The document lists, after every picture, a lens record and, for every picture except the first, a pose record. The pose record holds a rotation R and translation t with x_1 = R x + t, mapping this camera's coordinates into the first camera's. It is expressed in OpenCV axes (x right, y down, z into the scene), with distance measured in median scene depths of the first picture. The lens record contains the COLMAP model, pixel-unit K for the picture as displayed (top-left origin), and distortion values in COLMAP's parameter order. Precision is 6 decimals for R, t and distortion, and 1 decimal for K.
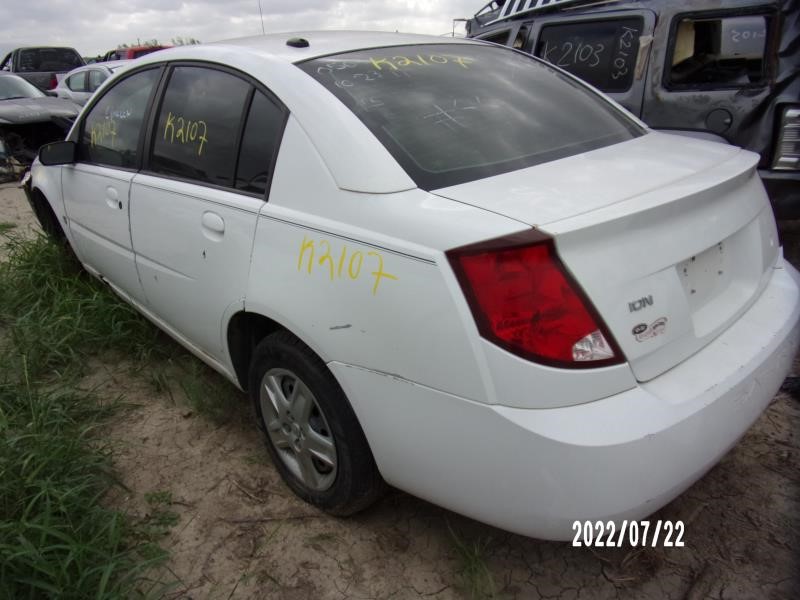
lens RADIAL K [[554.0, 0, 400.0], [0, 554.0, 300.0], [0, 0, 1]] dist [-0.001861, -0.001076]
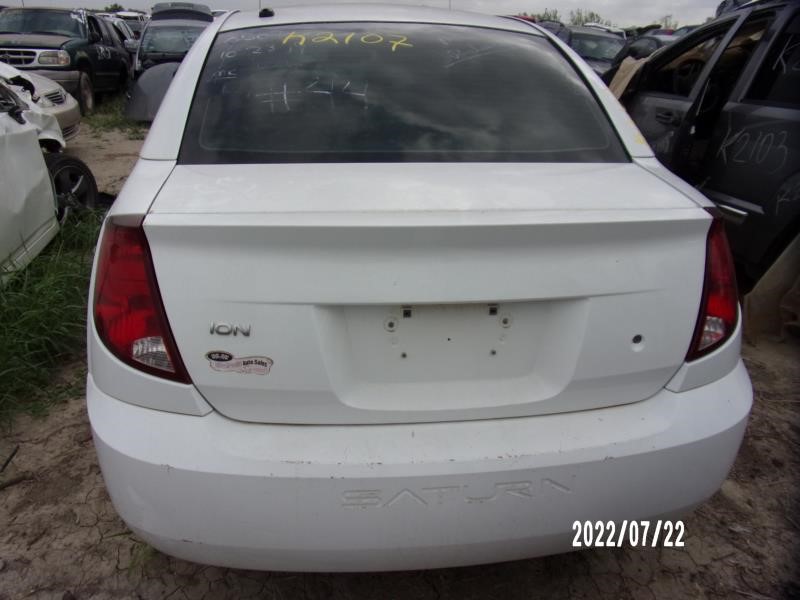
lens RADIAL K [[590.8, 0, 400.0], [0, 590.8, 300.0], [0, 0, 1]] dist [-0.005359, 0.000186]
pose [[0.797285, 0.295490, -0.526329, 1.111385], [-0.281682, 0.953350, 0.108535, -0.211611], [0.533847, 0.061724, 0.843325, 0.354870]]
